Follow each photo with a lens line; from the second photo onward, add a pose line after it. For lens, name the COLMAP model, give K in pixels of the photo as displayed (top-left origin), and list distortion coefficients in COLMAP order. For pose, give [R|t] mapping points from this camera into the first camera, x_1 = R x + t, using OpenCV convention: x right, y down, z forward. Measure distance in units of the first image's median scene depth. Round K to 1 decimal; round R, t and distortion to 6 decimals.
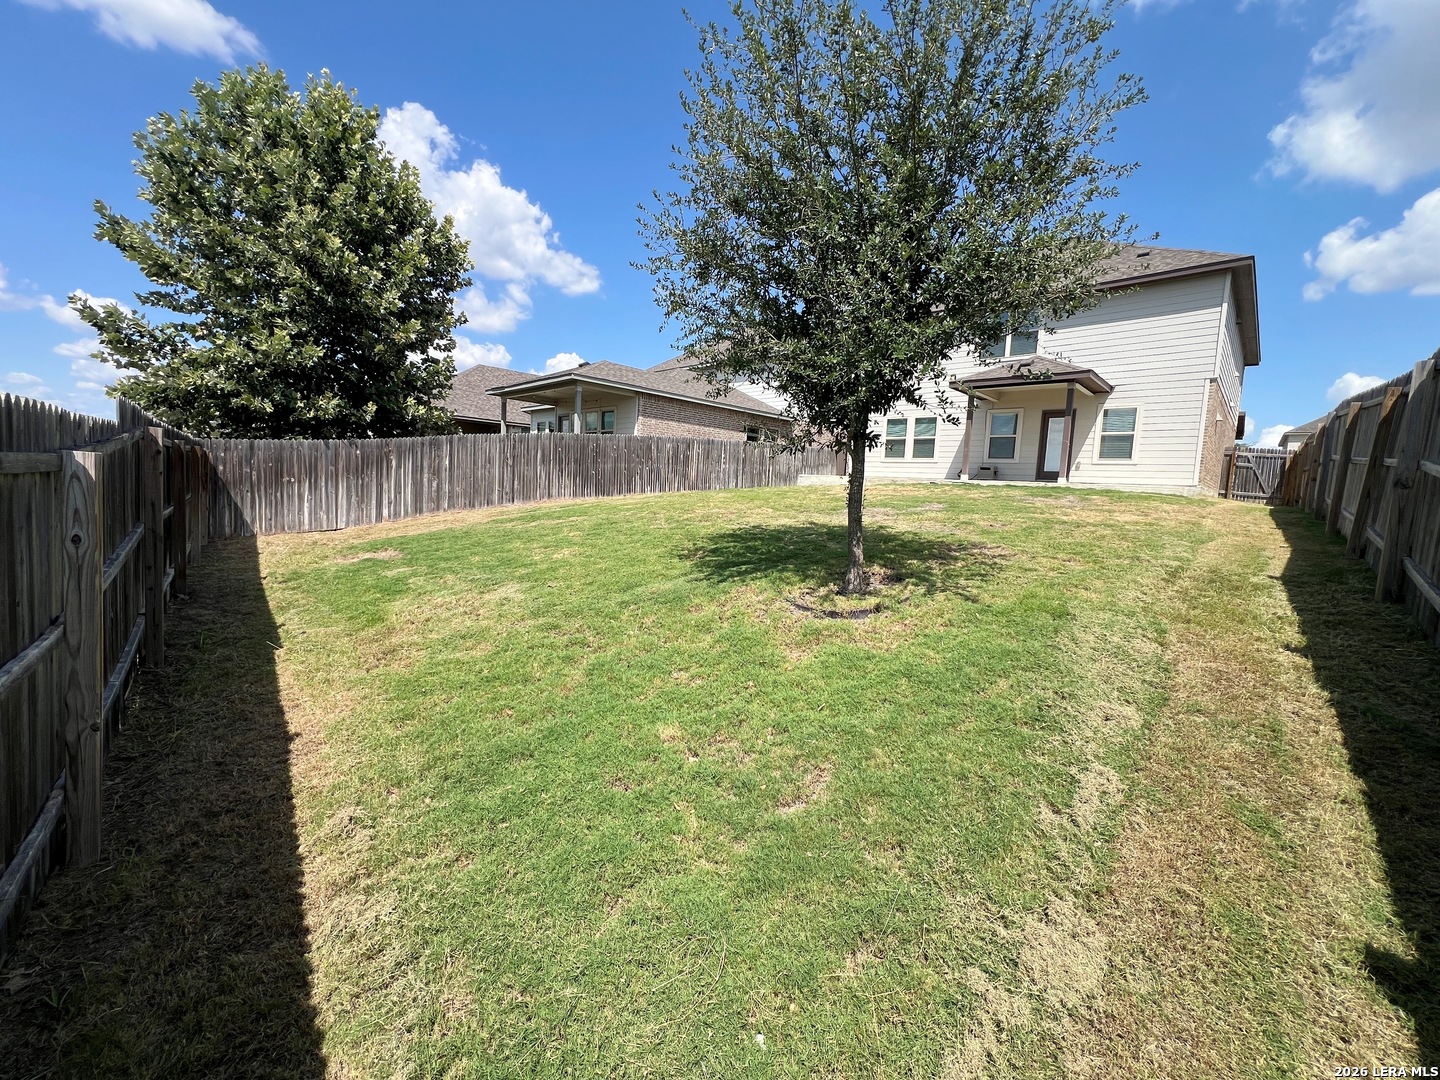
lens RADIAL K [[575.2, 0, 713.8], [0, 575.2, 530.3], [0, 0, 1]] dist [-0.003722, -0.000596]
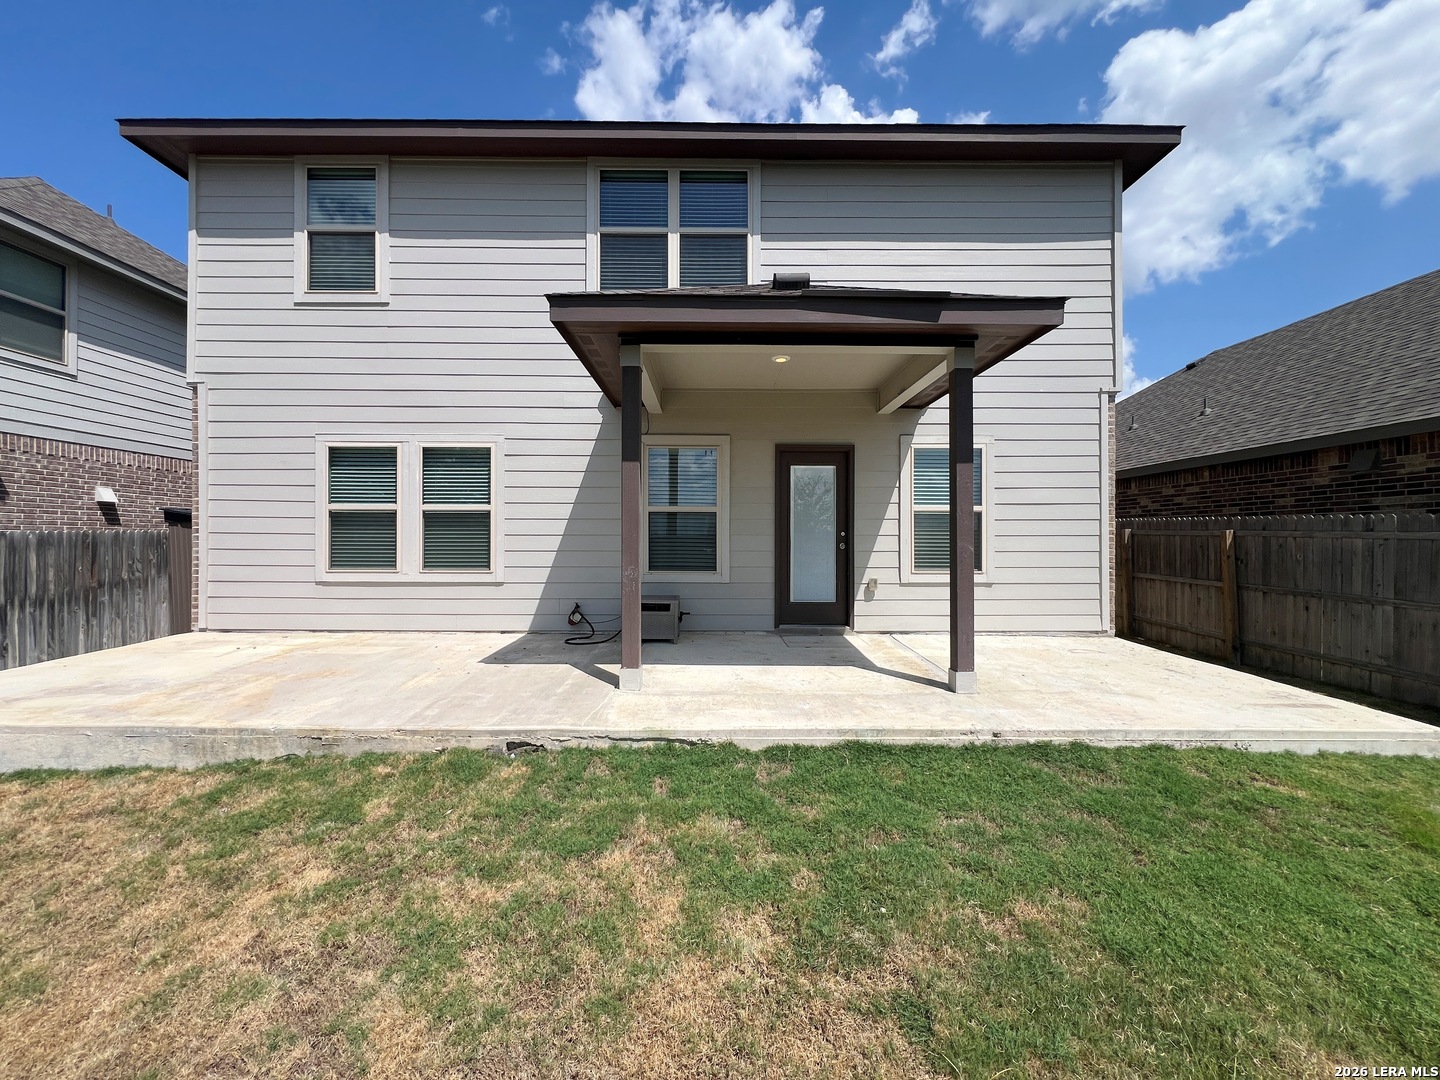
lens RADIAL K [[575.2, 0, 713.7], [0, 575.2, 539.5], [0, 0, 1]] dist [-0.003722, -0.000596]
pose [[0.696763, -0.050601, 0.715515, 0.247794], [0.092789, 0.995486, -0.019958, -0.131368], [-0.711275, 0.080298, 0.698312, 0.709054]]
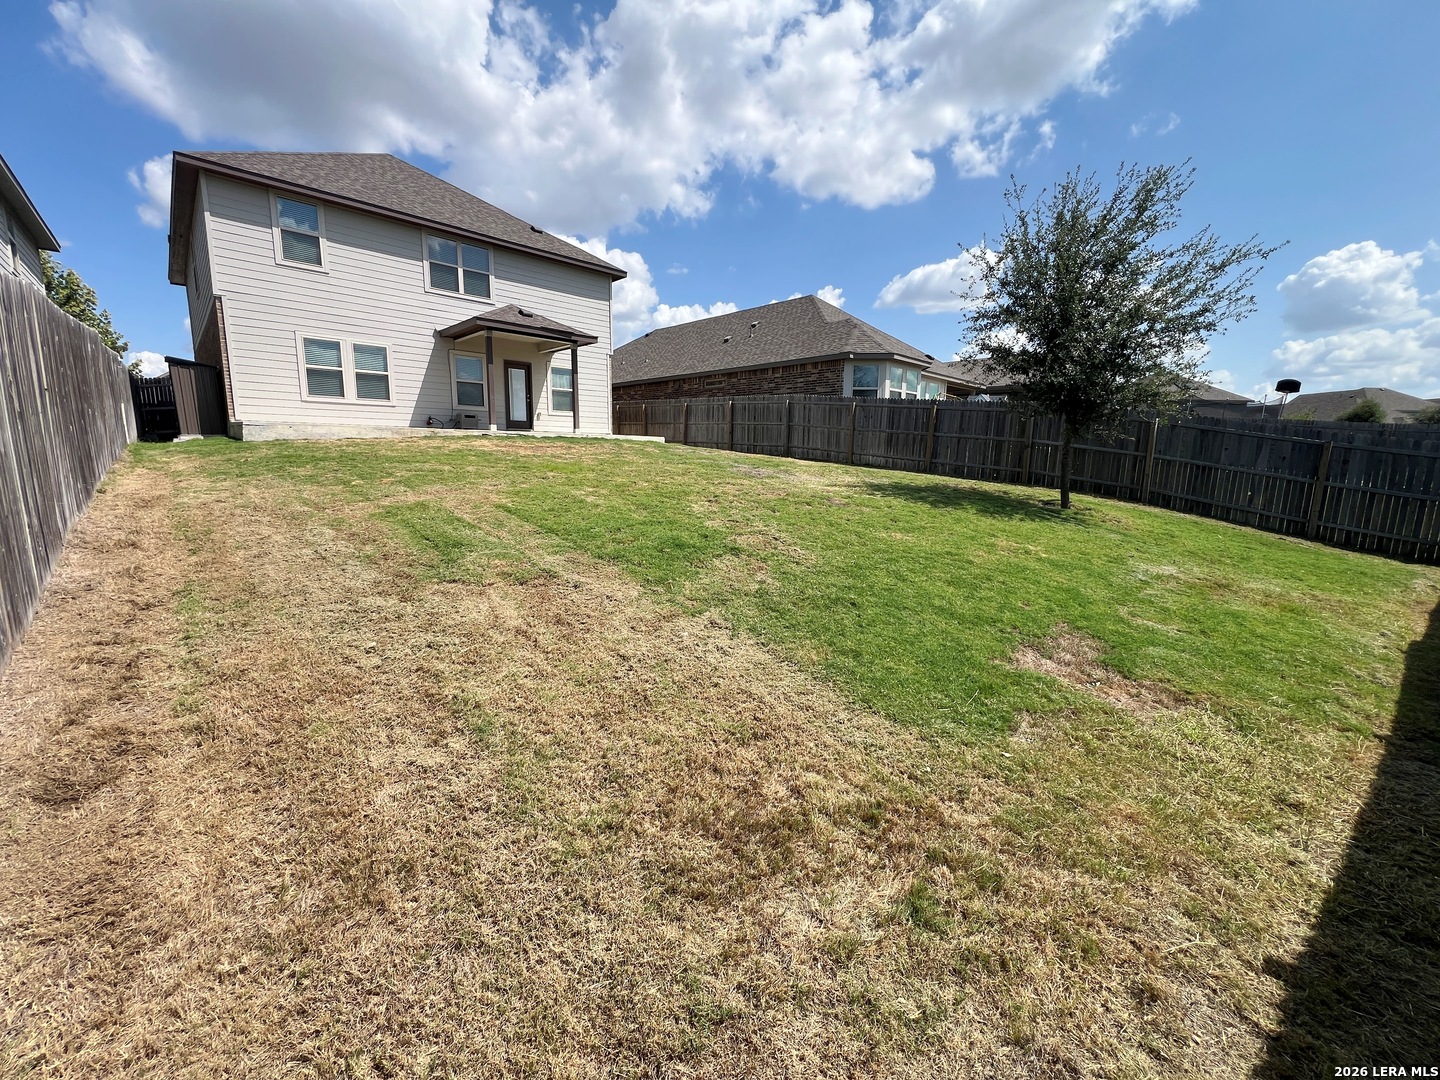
lens RADIAL K [[575.2, 0, 715.9], [0, 575.2, 541.8], [0, 0, 1]] dist [-0.003722, -0.000596]
pose [[0.012689, -0.205586, 0.978557, -0.455001], [0.071023, 0.976349, 0.204202, -0.068383], [-0.997394, 0.066909, 0.026990, 0.568777]]
